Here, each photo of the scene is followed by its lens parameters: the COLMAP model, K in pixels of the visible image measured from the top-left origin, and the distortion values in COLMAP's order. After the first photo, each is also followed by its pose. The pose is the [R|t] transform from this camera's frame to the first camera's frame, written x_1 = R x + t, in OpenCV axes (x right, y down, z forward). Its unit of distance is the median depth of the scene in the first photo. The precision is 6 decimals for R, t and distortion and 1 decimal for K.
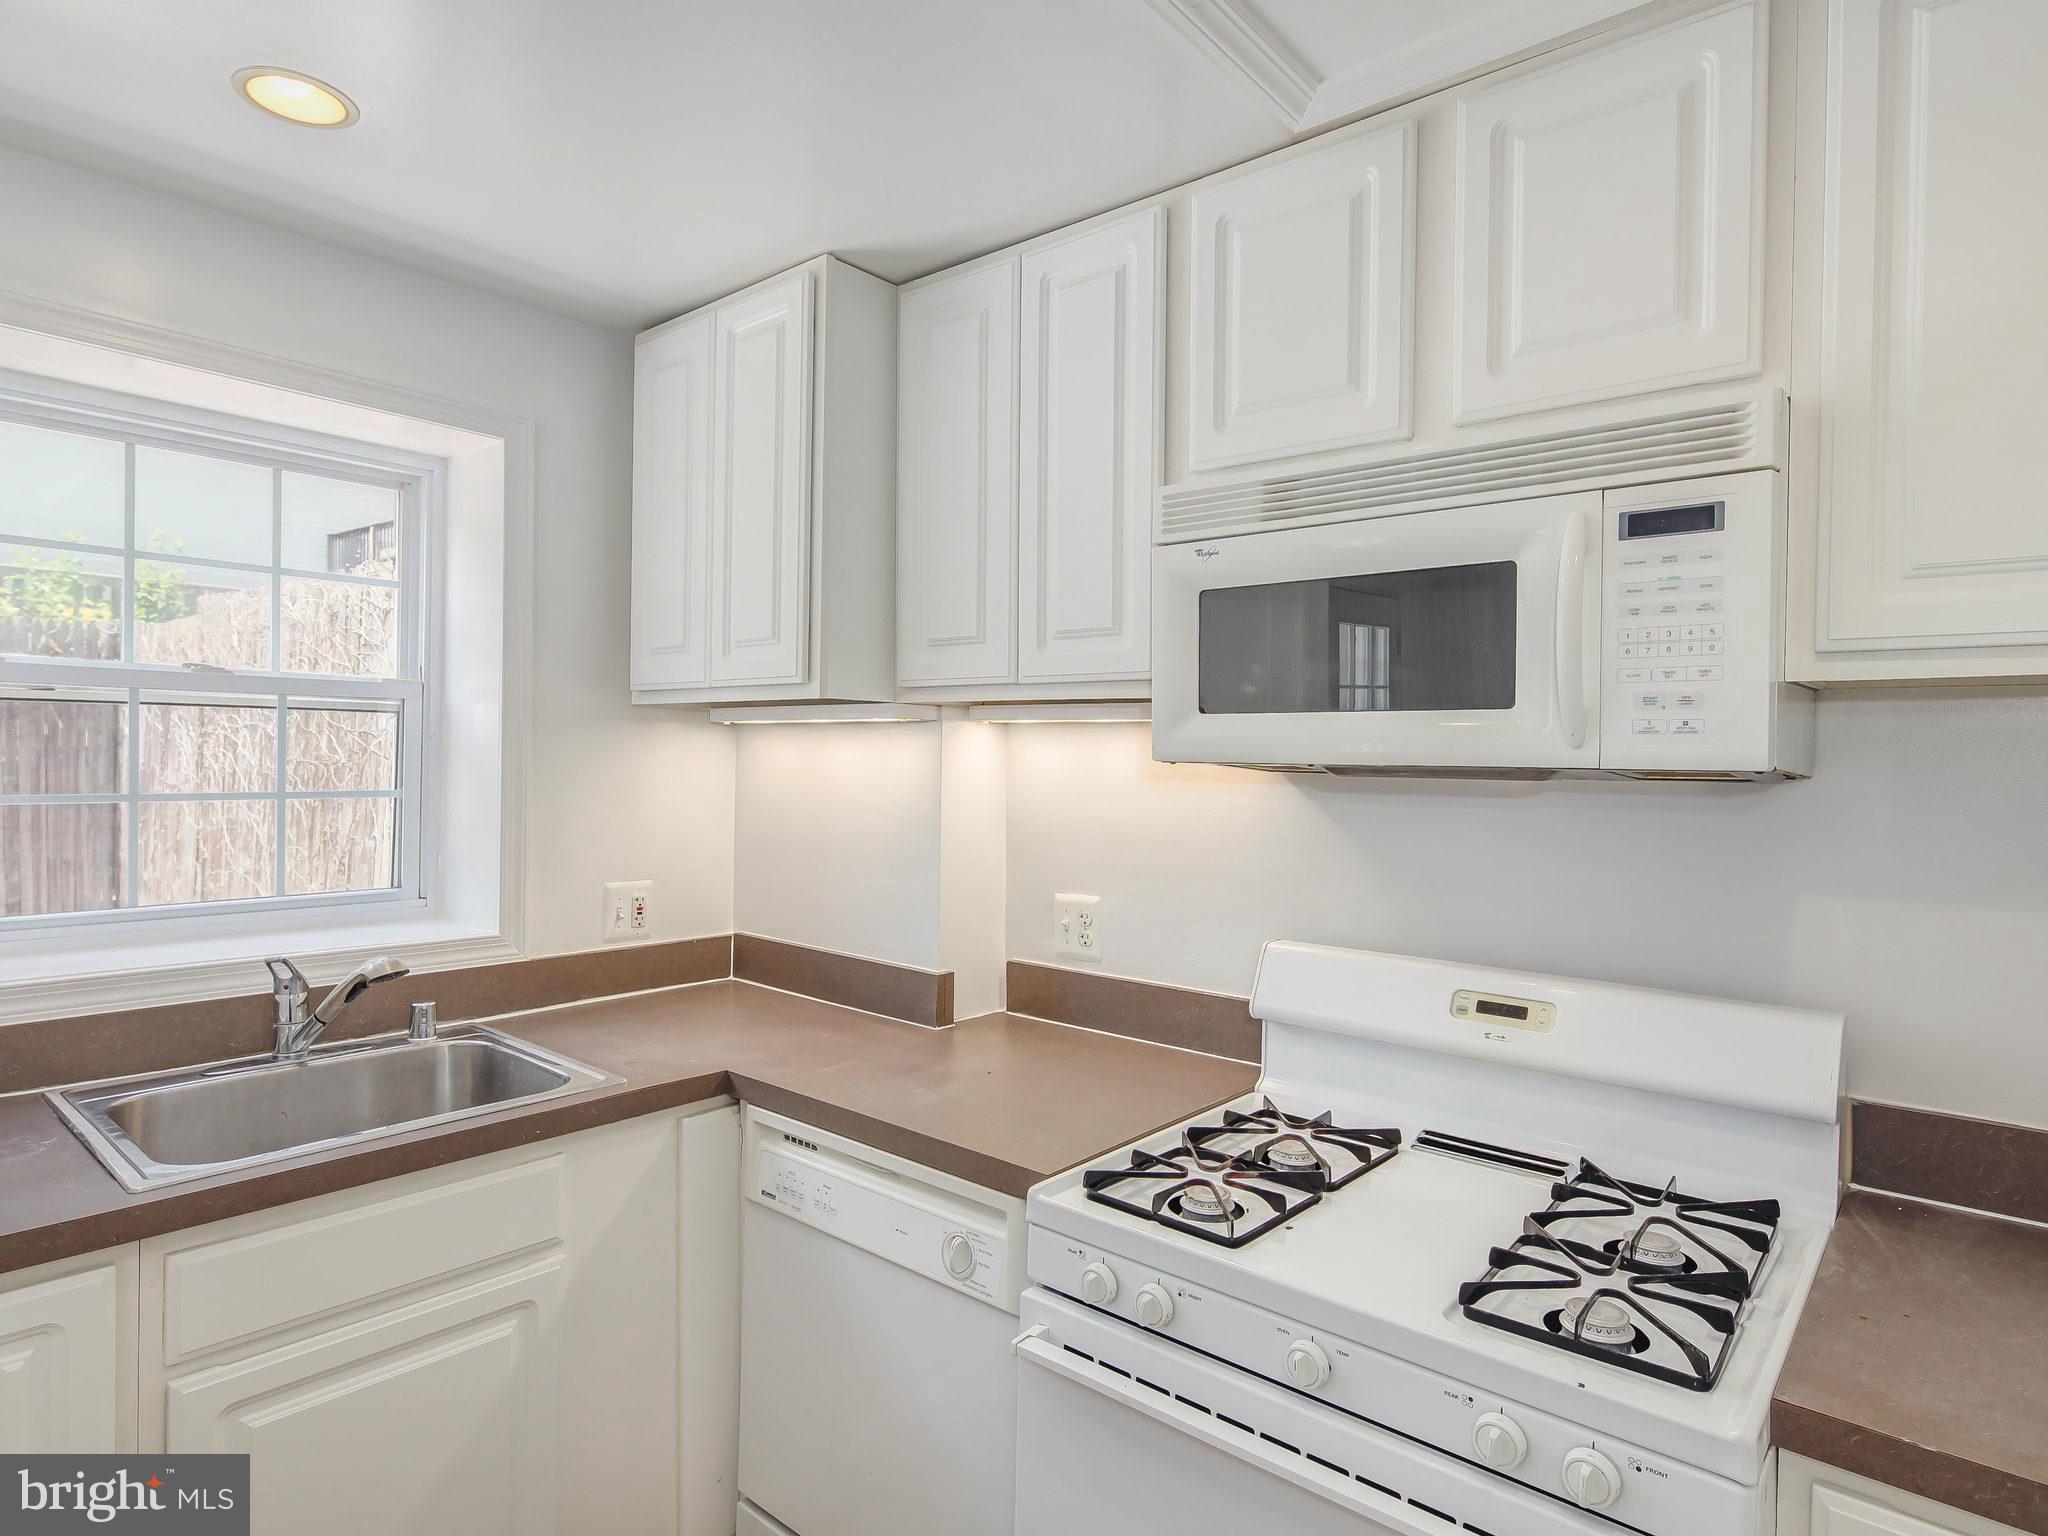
lens RADIAL K [[1130.6, 0, 1025.8], [0, 1130.6, 768.1], [0, 0, 1]] dist [0.007500, -0.006587]
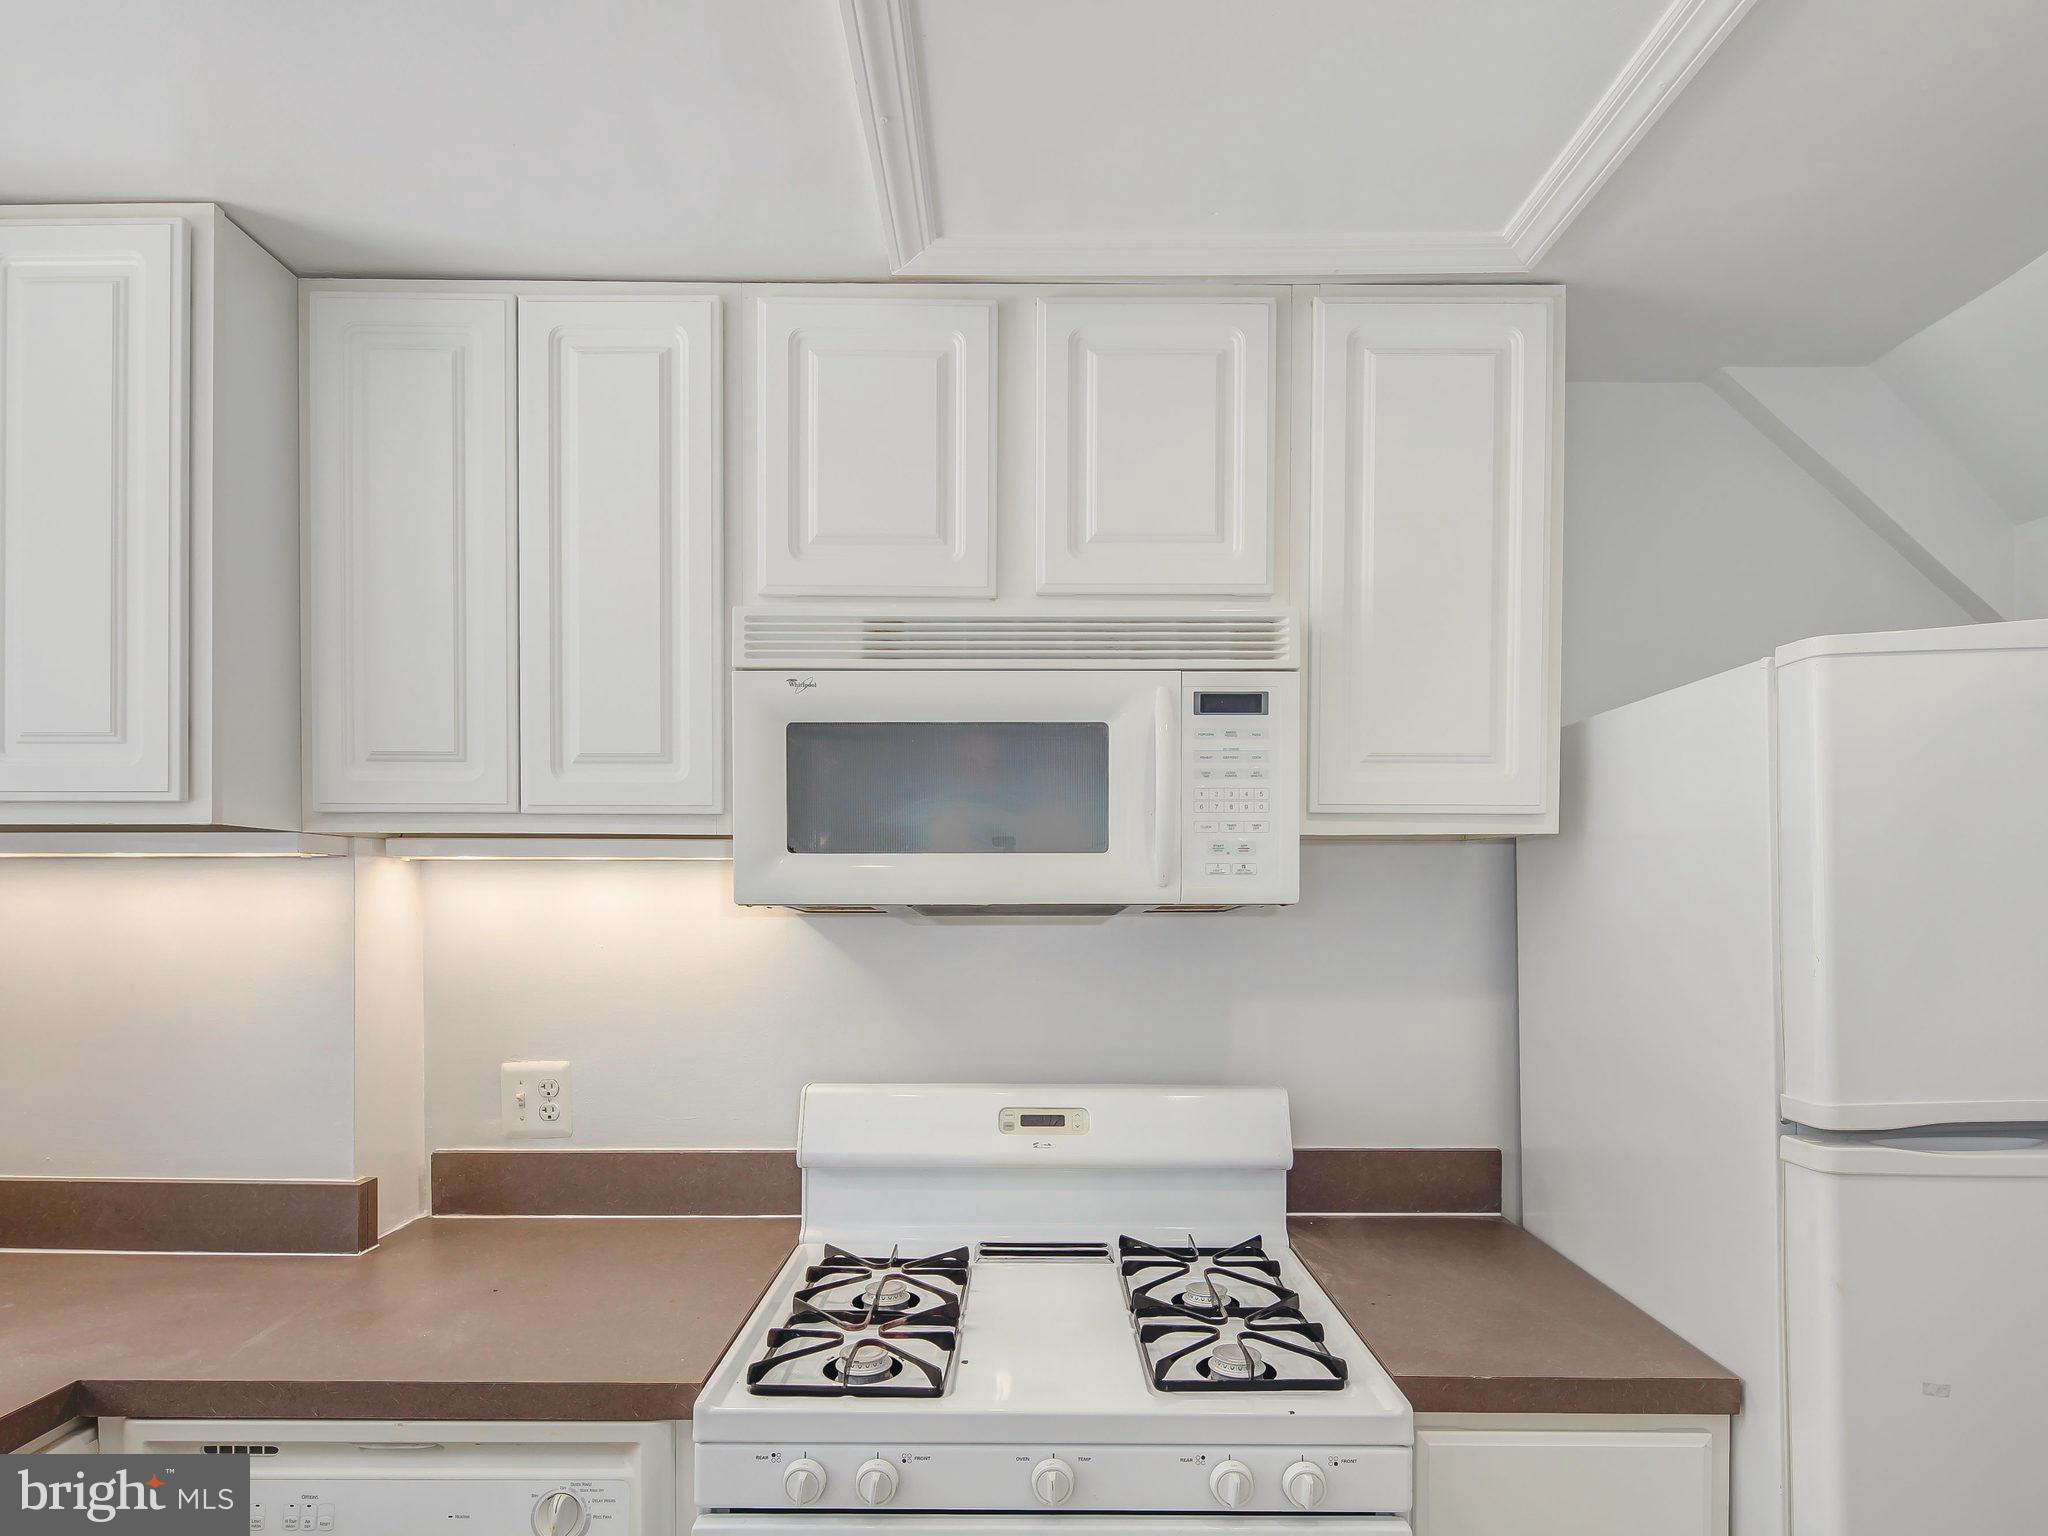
lens RADIAL K [[1130.6, 0, 1016.9], [0, 1130.6, 900.9], [0, 0, 1]] dist [0.007500, -0.006587]
pose [[0.765030, -0.017175, 0.643766, -0.279116], [0.018116, 0.999823, 0.005146, -0.008664], [-0.643740, 0.007726, 0.765205, 0.140591]]
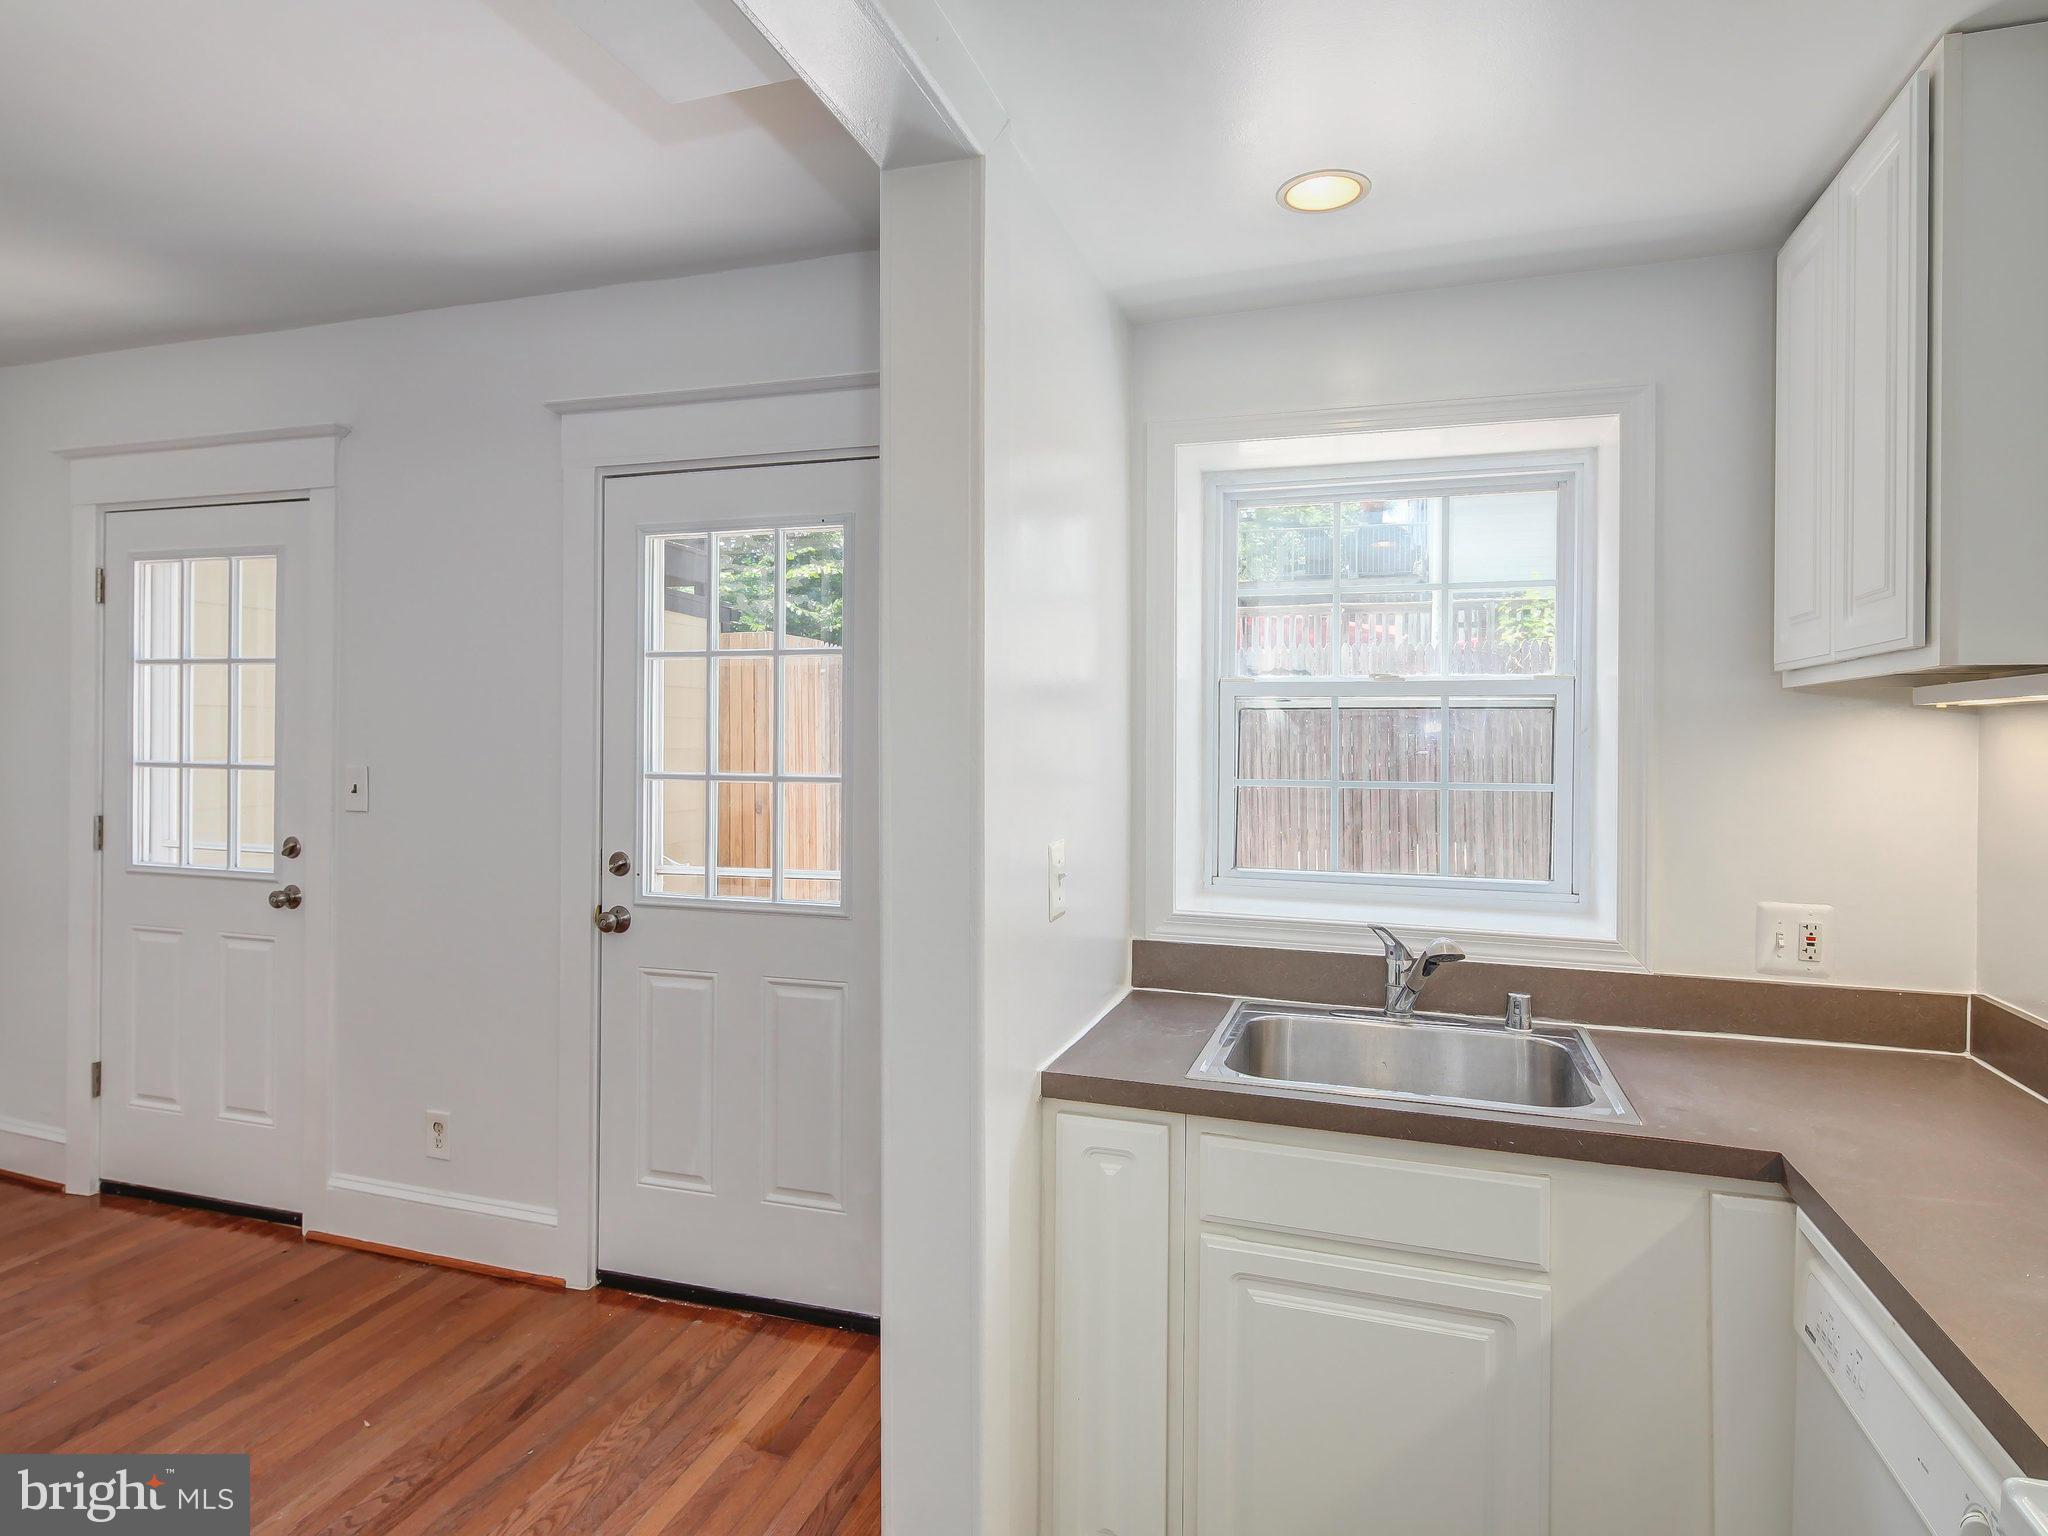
lens RADIAL K [[1130.6, 0, 1021.3], [0, 1130.6, 740.9], [0, 0, 1]] dist [0.007500, -0.006587]
pose [[0.376822, -0.010776, -0.926223, 0.275783], [-0.010103, 0.999825, -0.015743, 0.001151], [0.926231, 0.015290, 0.376647, 0.229786]]
